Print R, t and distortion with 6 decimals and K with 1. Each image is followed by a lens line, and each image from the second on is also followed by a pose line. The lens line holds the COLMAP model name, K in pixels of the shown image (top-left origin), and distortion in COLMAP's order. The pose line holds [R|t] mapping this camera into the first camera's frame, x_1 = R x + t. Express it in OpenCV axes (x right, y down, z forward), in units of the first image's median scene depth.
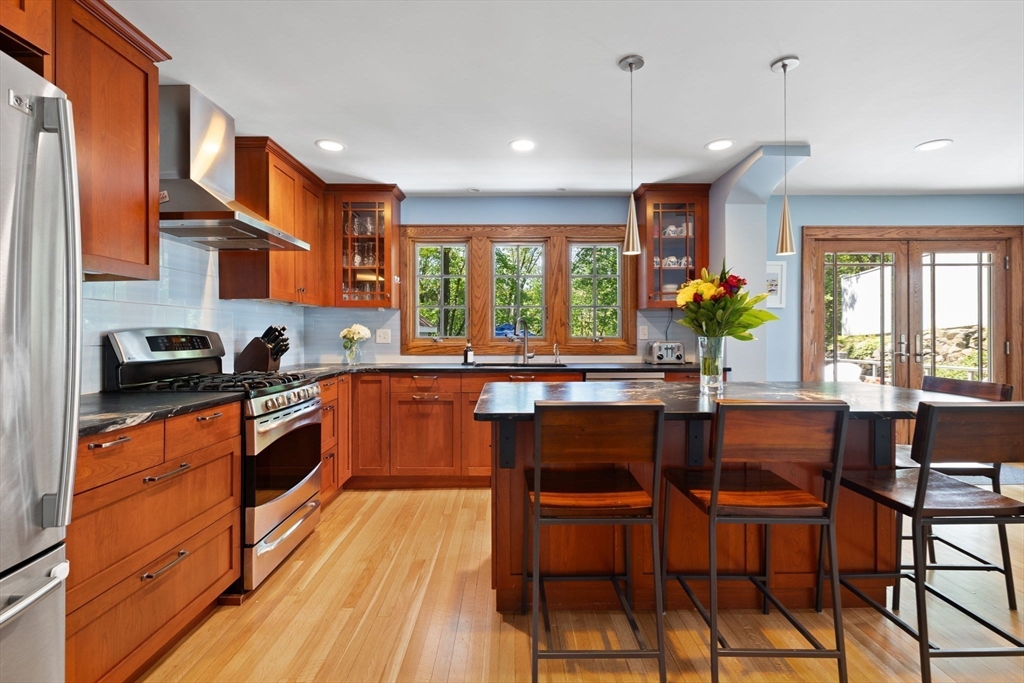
lens RADIAL K [[474.3, 0, 514.5], [0, 474.3, 334.5], [0, 0, 1]] dist [0.001071, 0.001012]
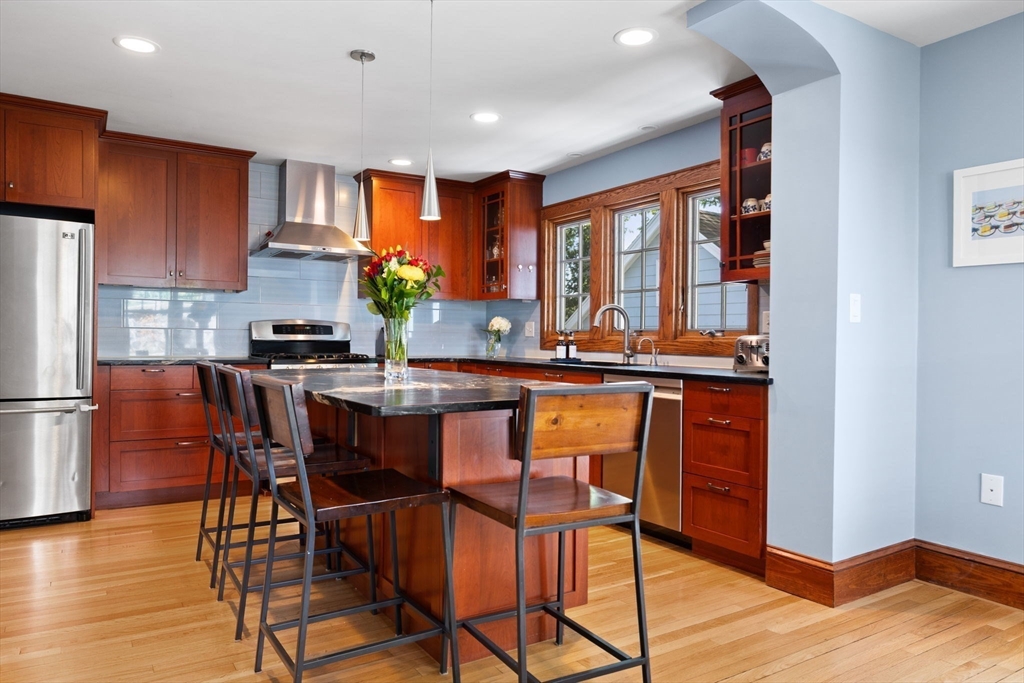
lens RADIAL K [[688.7, 0, 512.0], [0, 688.7, 341.5], [0, 0, 1]] dist [0.001373, 0.000151]
pose [[0.526388, 0.010712, -0.850177, 0.911604], [-0.010711, 0.999925, 0.005968, 0.021436], [0.850177, 0.005965, 0.526463, 0.263425]]
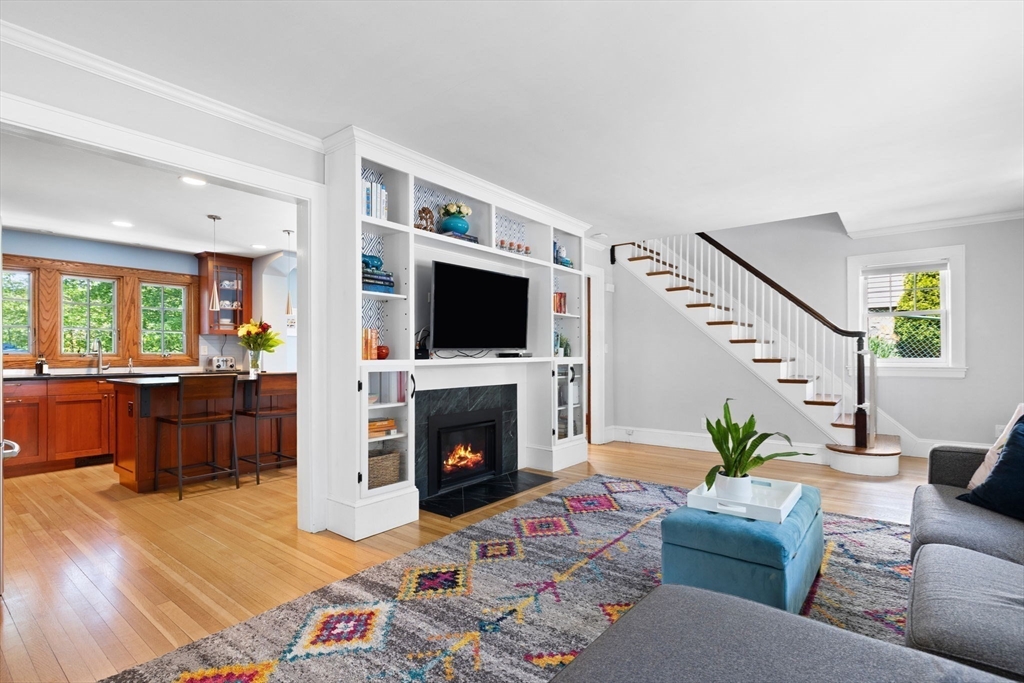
lens RADIAL K [[477.3, 0, 514.3], [0, 477.3, 354.2], [0, 0, 1]] dist [0.002468, -0.000155]
pose [[0.622466, -0.000110, 0.782646, -0.300648], [0.003953, 0.999988, -0.003003, 0.016896], [-0.782637, 0.004963, 0.622459, -0.694505]]
